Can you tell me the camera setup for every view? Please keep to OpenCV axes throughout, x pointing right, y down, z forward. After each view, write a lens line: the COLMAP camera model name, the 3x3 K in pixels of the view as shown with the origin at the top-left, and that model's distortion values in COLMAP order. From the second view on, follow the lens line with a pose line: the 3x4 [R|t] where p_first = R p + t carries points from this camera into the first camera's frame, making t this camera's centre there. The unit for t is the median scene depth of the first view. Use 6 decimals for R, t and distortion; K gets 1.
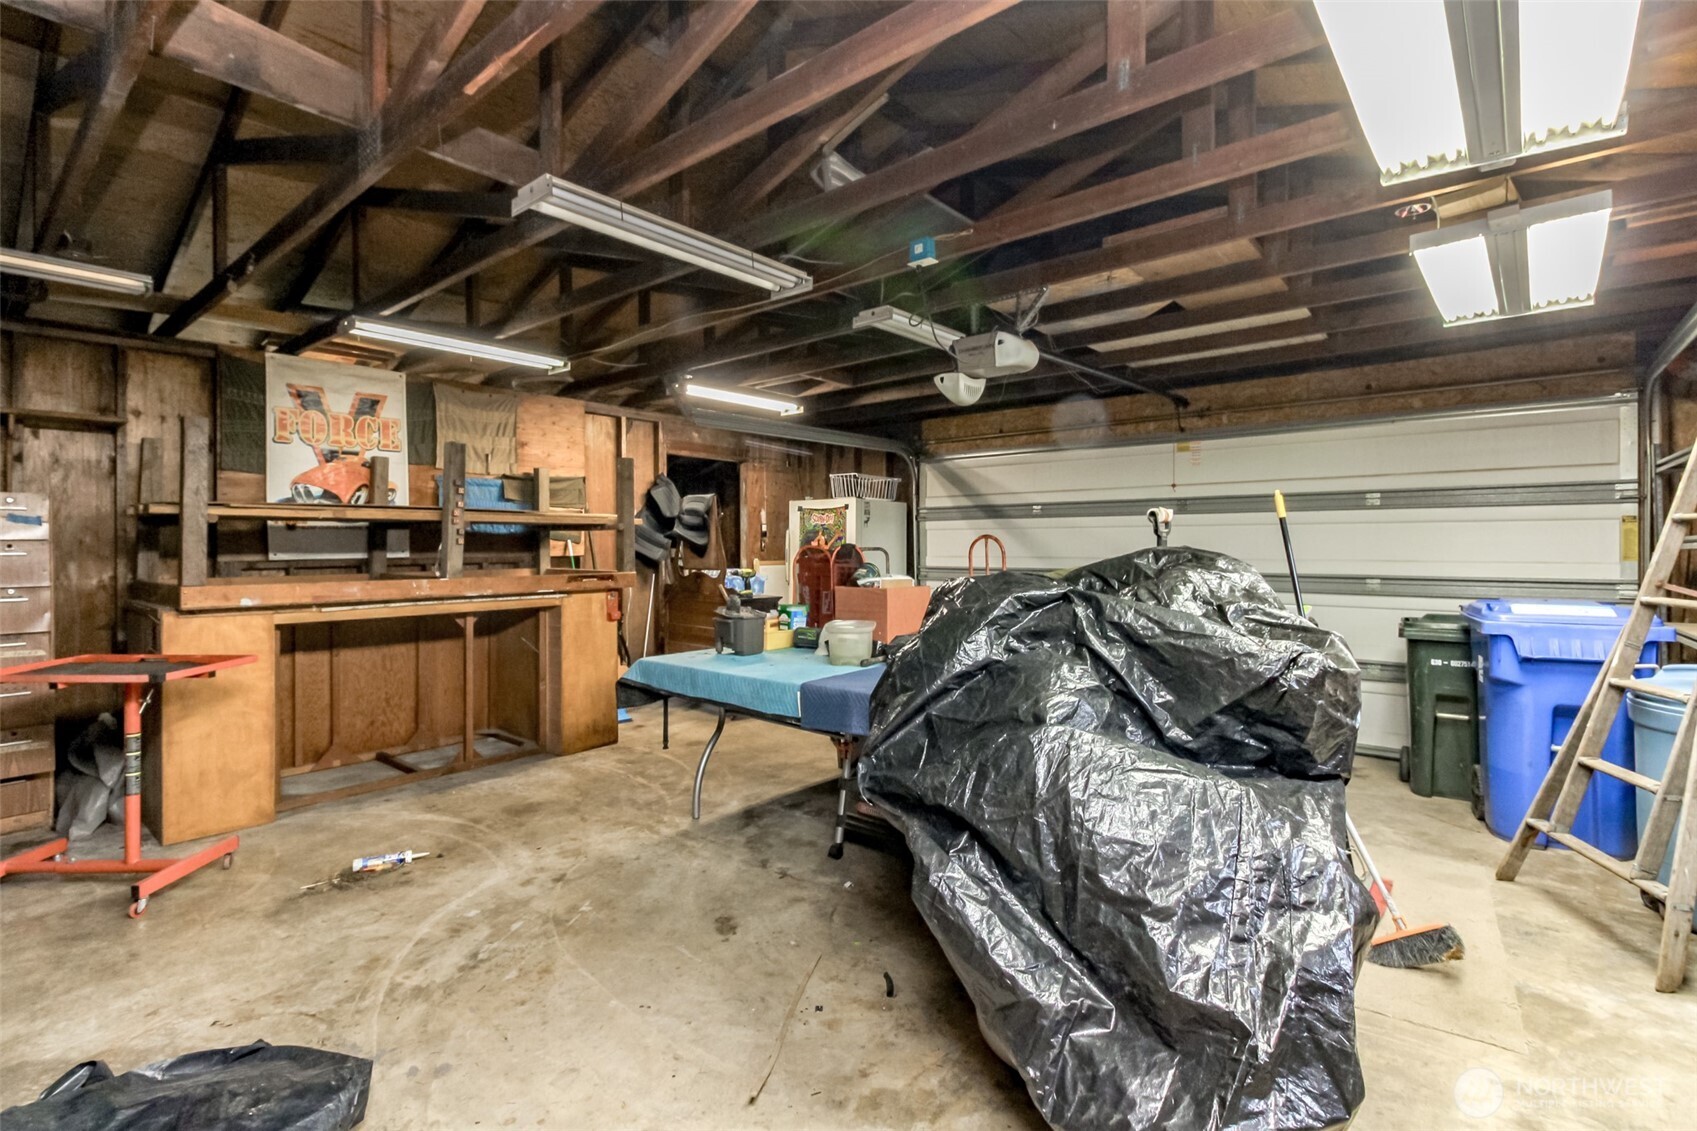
lens RADIAL K [[783.7, 0, 835.8], [0, 783.7, 534.0], [0, 0, 1]] dist [0.023026, -0.014702]
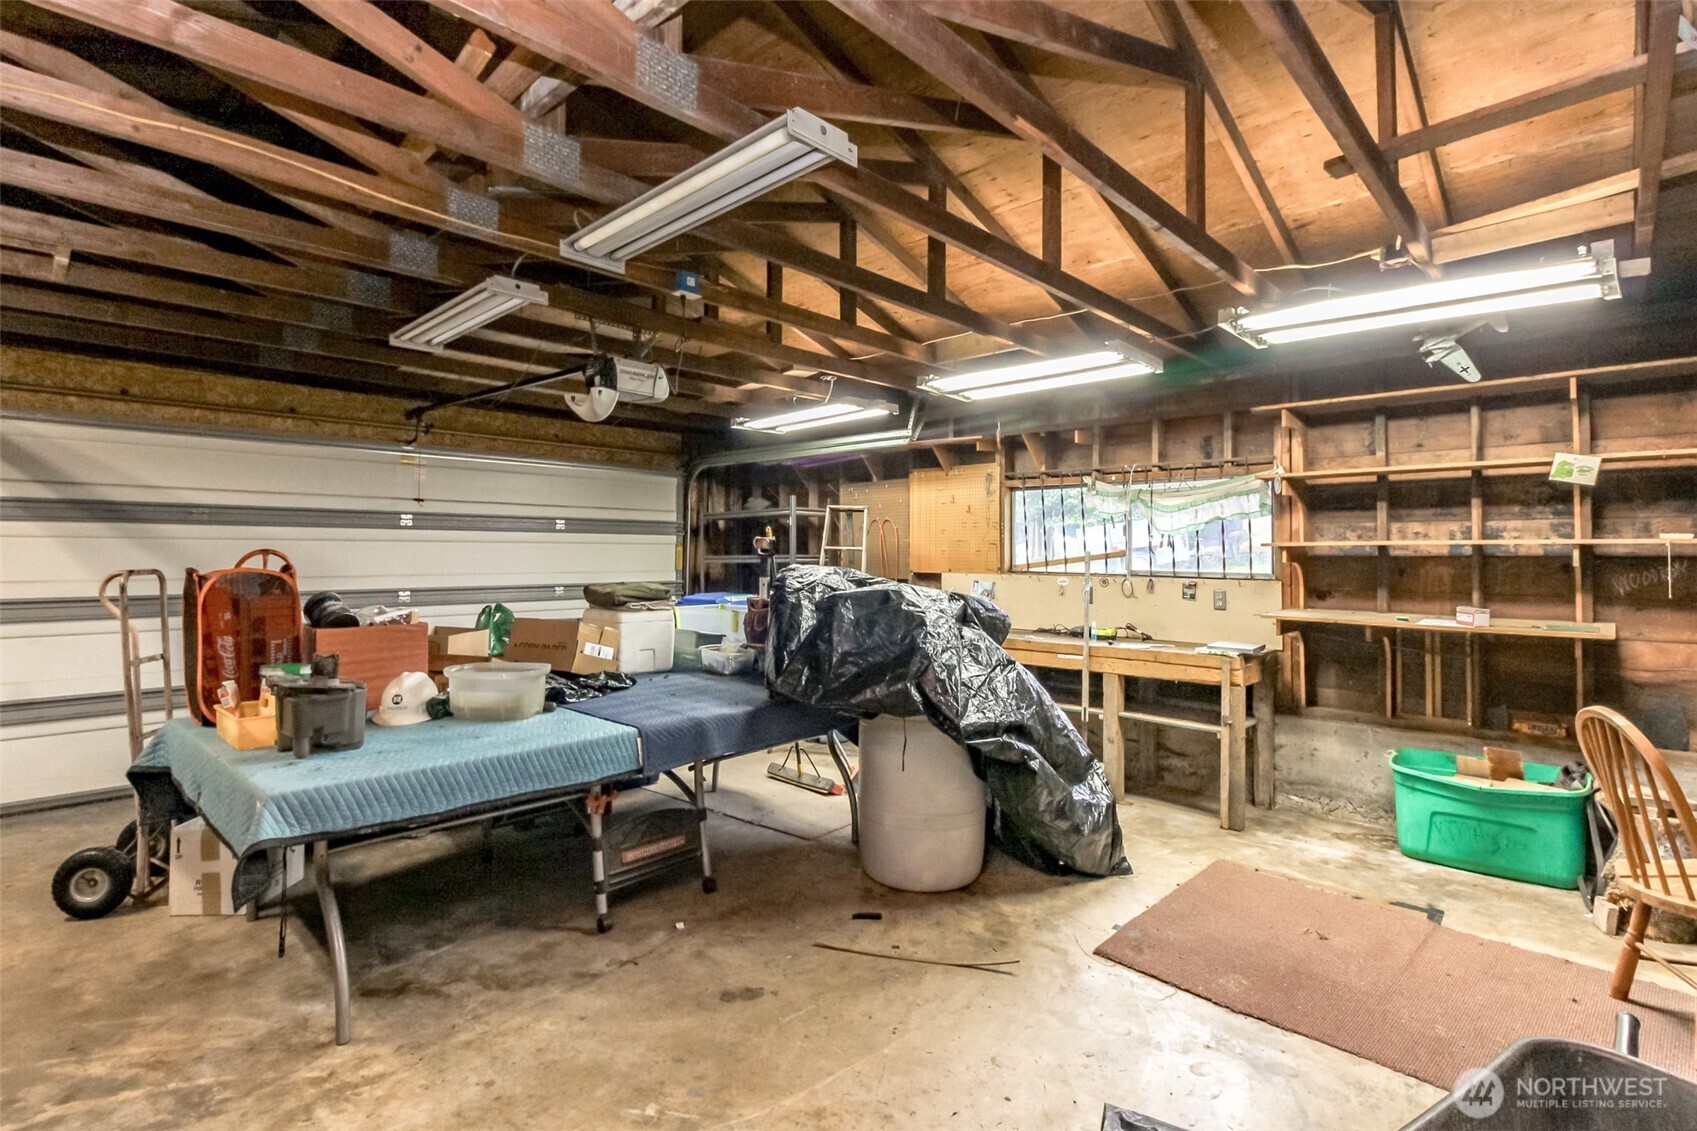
lens RADIAL K [[810.9, 0, 849.4], [0, 810.9, 514.7], [0, 0, 1]] dist [-0.001974, -0.000995]
pose [[0.041363, 0.051821, 0.997799, -0.814824], [-0.013186, 0.998595, -0.051316, 0.000610], [-0.999057, -0.011034, 0.041989, 0.640833]]
